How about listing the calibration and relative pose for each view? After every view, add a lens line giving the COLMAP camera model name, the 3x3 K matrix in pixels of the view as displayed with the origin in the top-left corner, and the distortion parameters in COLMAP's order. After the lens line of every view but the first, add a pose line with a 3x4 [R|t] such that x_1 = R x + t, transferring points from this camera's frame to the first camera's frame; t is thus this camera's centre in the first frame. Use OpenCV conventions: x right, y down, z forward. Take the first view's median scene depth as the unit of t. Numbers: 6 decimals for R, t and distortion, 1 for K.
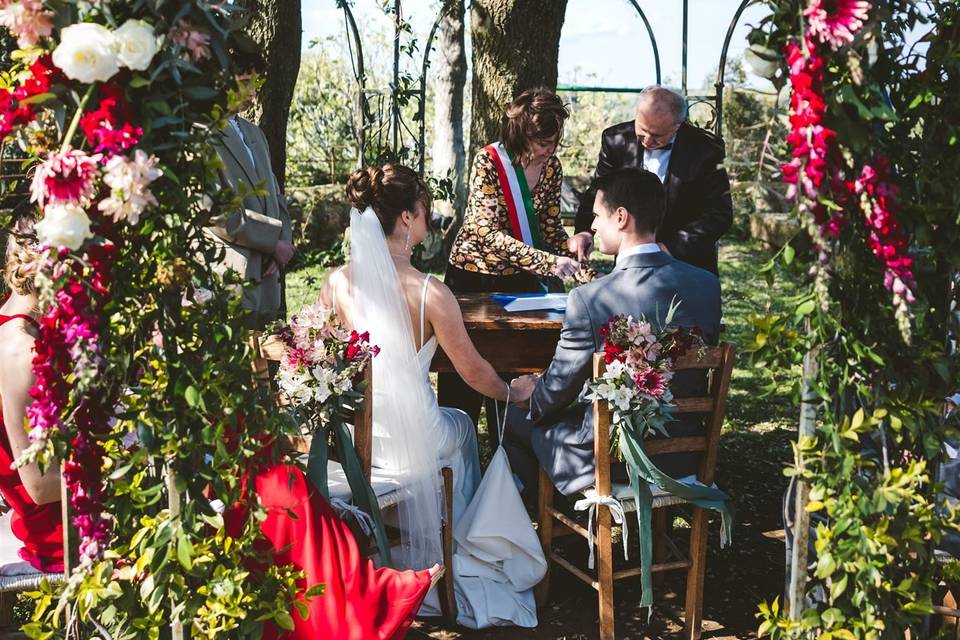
lens RADIAL K [[635.0, 0, 480.0], [0, 635.0, 320.0], [0, 0, 1]] dist [0.002227, -0.003582]
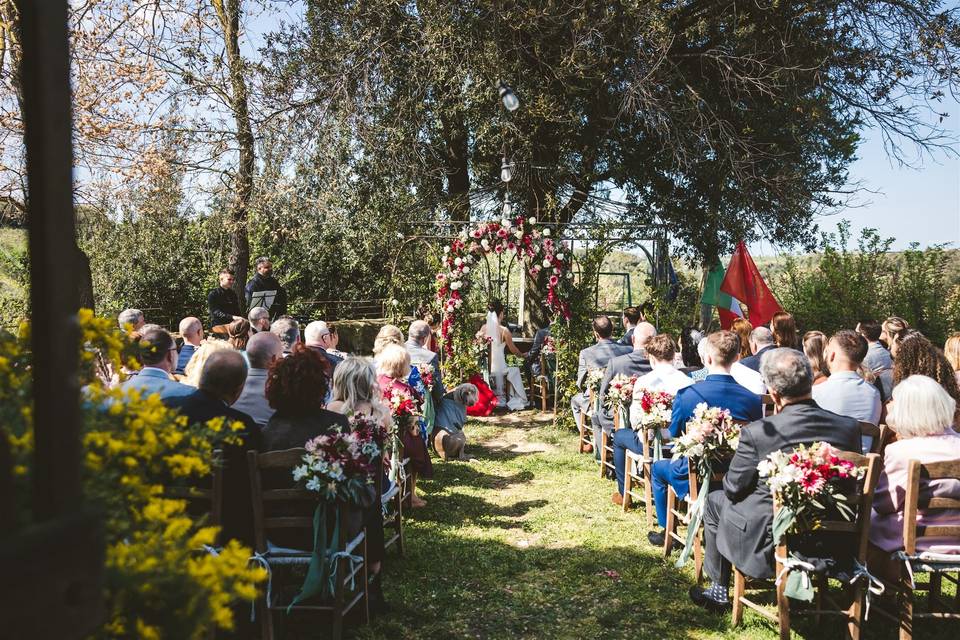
lens RADIAL K [[635.0, 0, 480.0], [0, 635.0, 320.0], [0, 0, 1]] dist [0.002227, -0.003582]
pose [[0.987729, 0.000209, -0.156174, 0.423600], [-0.036778, 0.972187, -0.231302, 0.885227], [0.151782, 0.234208, 0.960265, -3.169654]]
